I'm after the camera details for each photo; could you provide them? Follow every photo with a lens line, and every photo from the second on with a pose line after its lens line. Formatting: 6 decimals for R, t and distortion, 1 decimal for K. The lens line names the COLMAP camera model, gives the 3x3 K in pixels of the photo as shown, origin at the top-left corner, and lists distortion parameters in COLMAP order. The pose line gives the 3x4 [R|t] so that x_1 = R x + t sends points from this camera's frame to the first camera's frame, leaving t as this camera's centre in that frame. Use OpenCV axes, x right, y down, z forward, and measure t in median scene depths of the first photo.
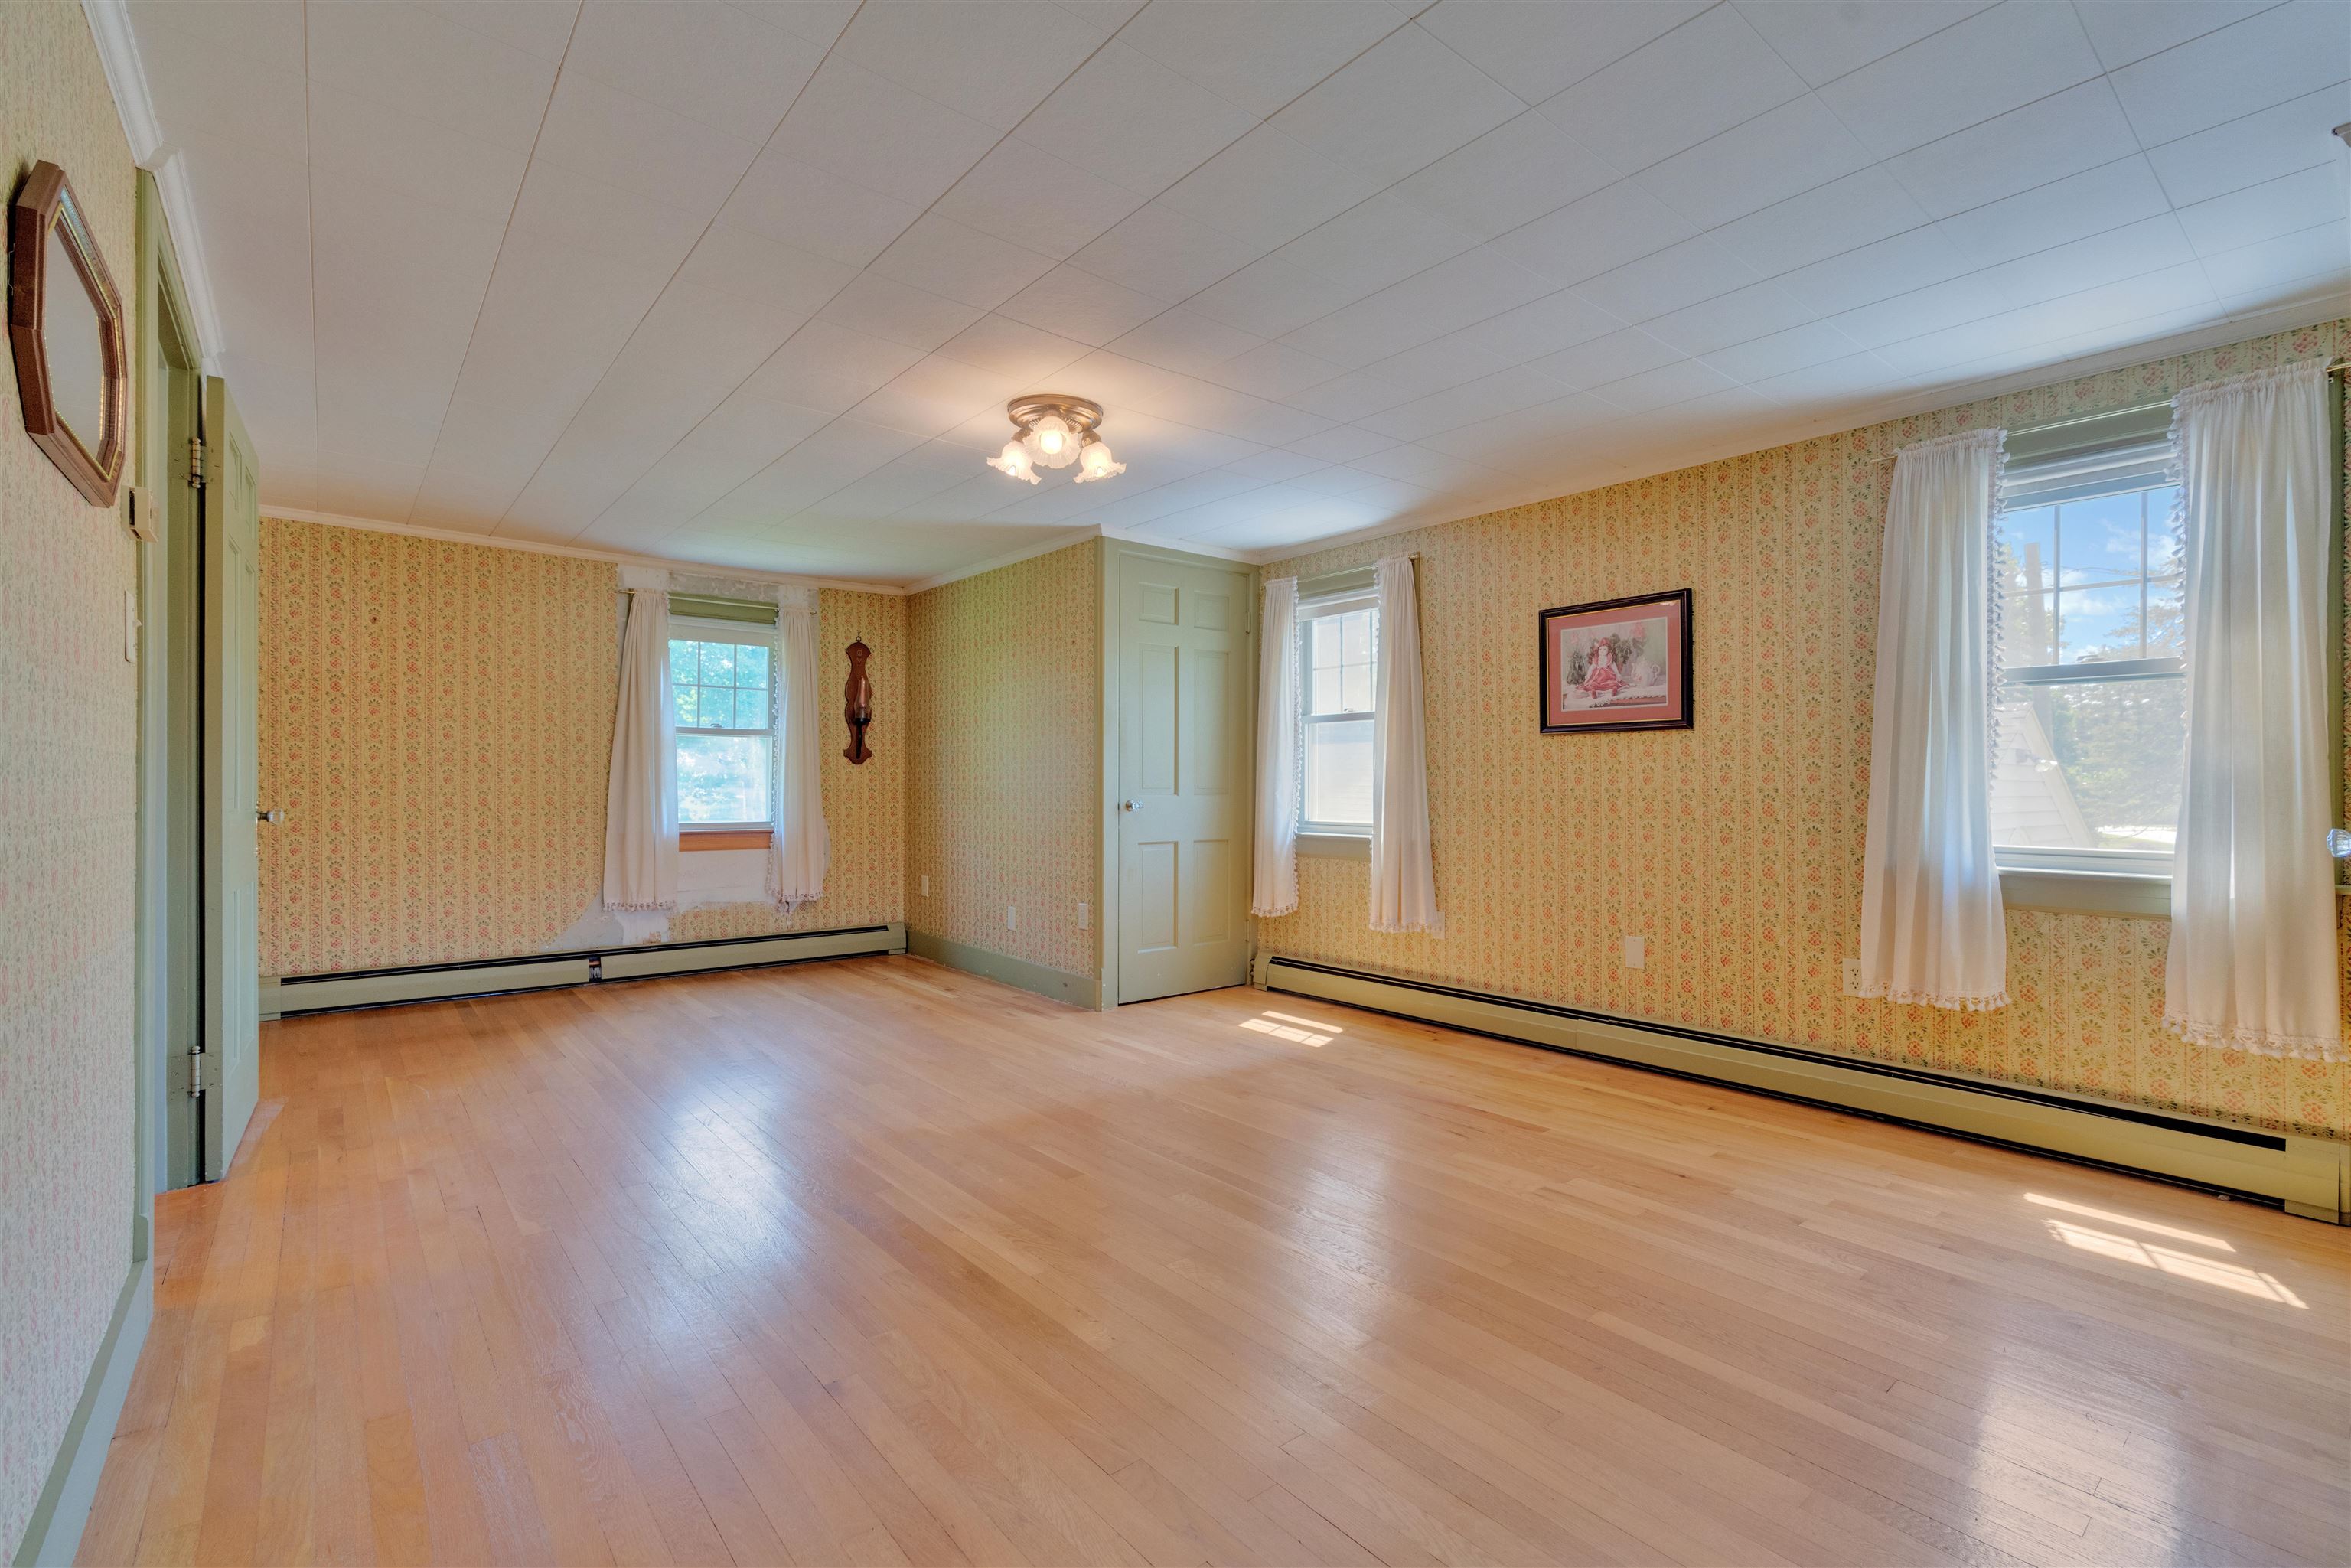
lens RADIAL K [[1064.2, 0, 1180.5], [0, 1064.2, 794.7], [0, 0, 1]] dist [-0.003651, 0.000545]
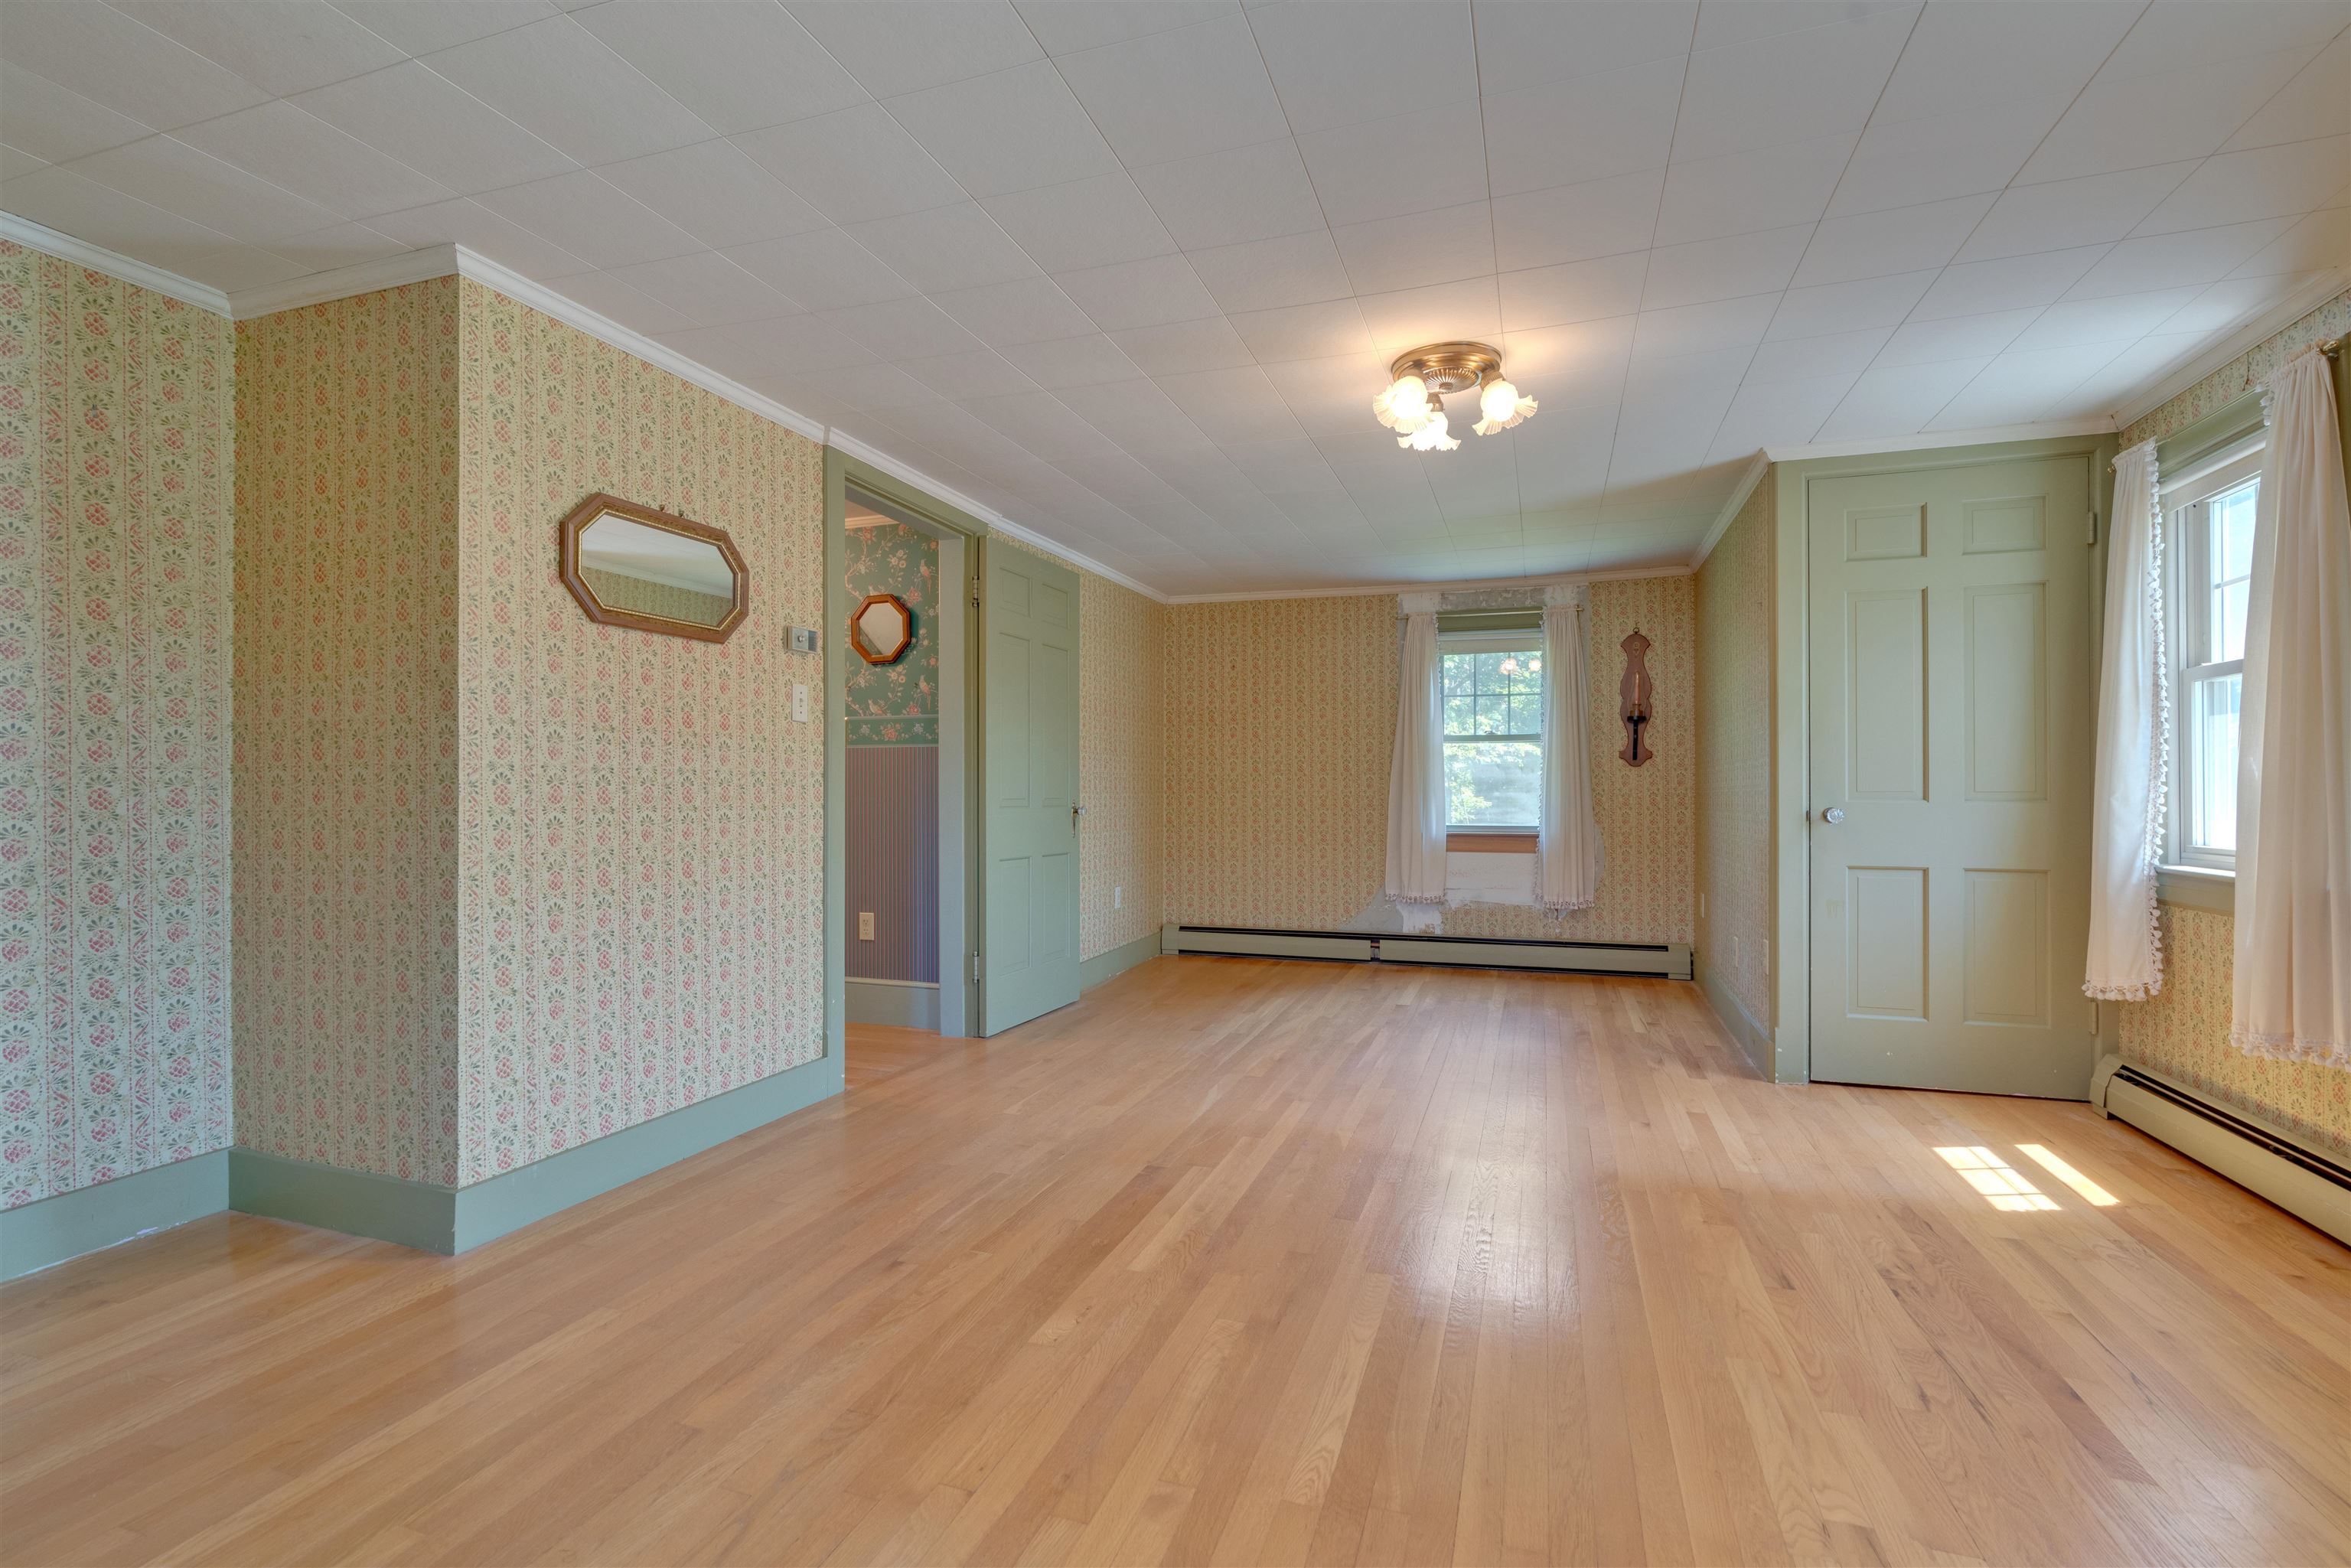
lens RADIAL K [[1064.2, 0, 1180.5], [0, 1064.2, 794.7], [0, 0, 1]] dist [-0.003651, 0.000545]
pose [[0.527745, 0.000349, -0.849403, 0.318853], [-0.005975, 0.999977, -0.003302, 0.001202], [0.849382, 0.006818, 0.527734, 0.214573]]
